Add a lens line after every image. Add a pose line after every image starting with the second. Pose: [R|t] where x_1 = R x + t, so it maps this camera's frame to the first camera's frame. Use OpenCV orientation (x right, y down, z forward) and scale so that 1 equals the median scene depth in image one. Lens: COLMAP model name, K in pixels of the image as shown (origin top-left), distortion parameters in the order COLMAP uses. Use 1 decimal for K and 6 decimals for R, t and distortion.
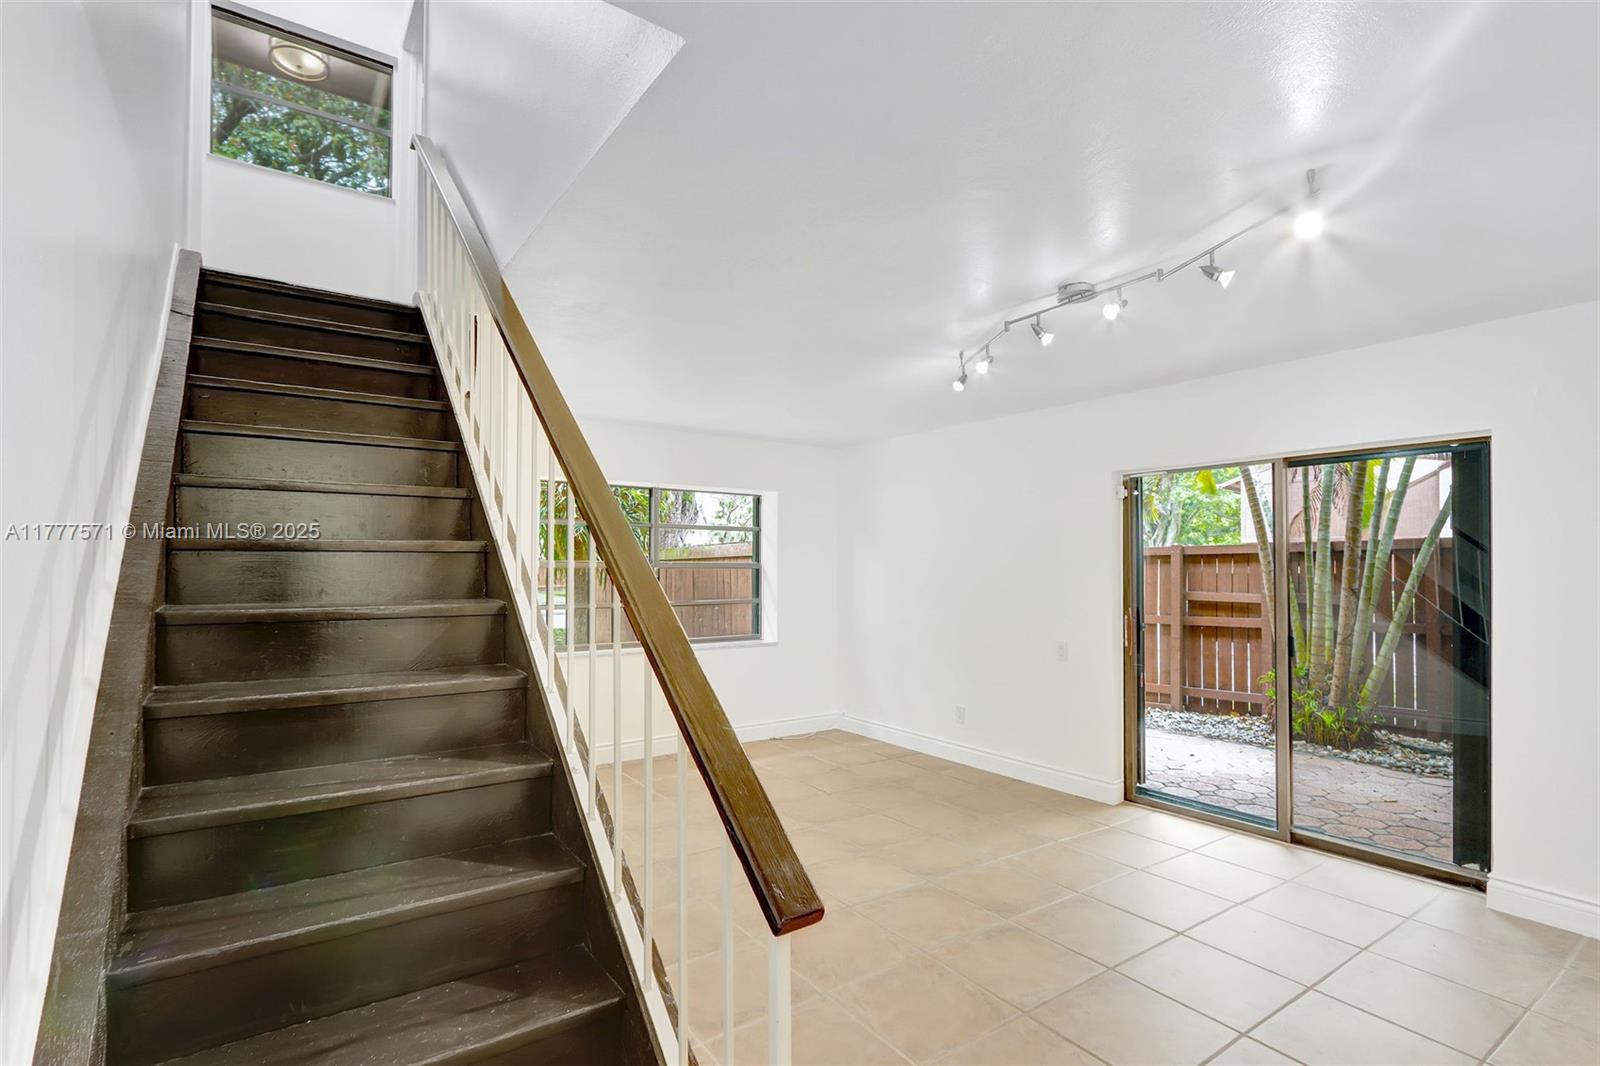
lens RADIAL K [[764.4, 0, 800.2], [0, 764.4, 548.3], [0, 0, 1]] dist [-0.001877, -0.000372]
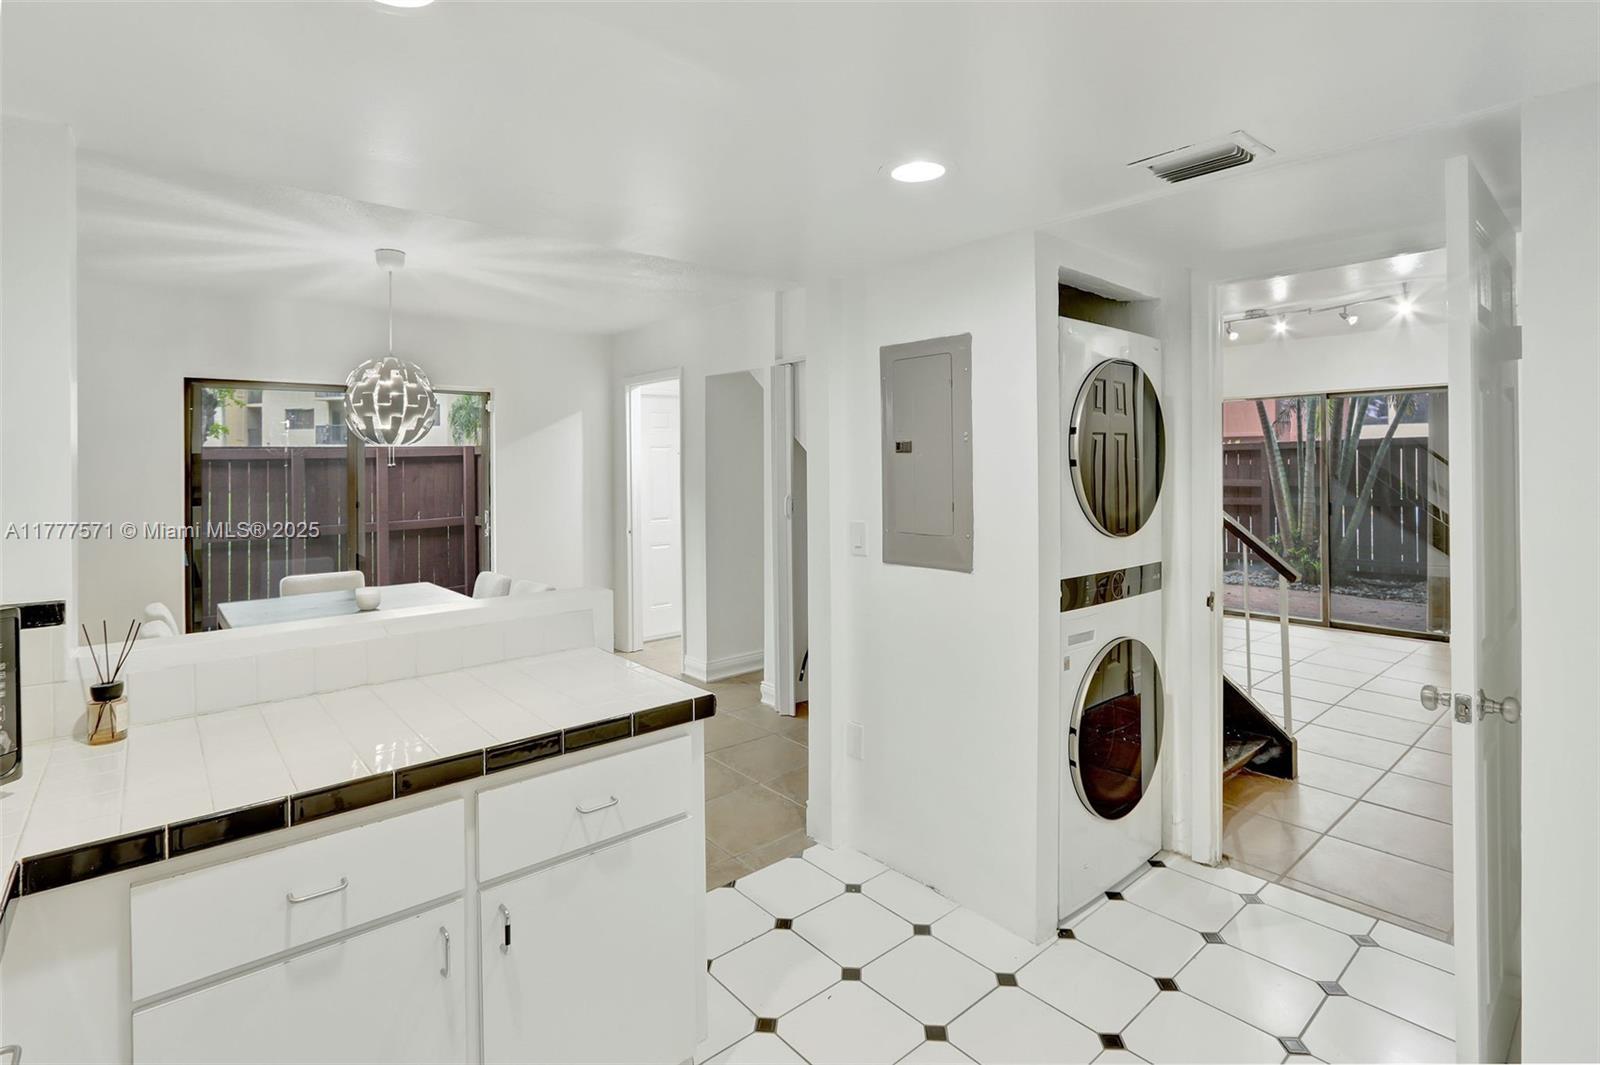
lens RADIAL K [[764.4, 0, 791.9], [0, 764.4, 455.6], [0, 0, 1]] dist [-0.001877, -0.000372]
pose [[0.996471, -0.010923, 0.083222, -0.404260], [0.009976, 0.999881, 0.011784, -0.008841], [-0.083341, -0.010912, 0.996461, -0.335446]]
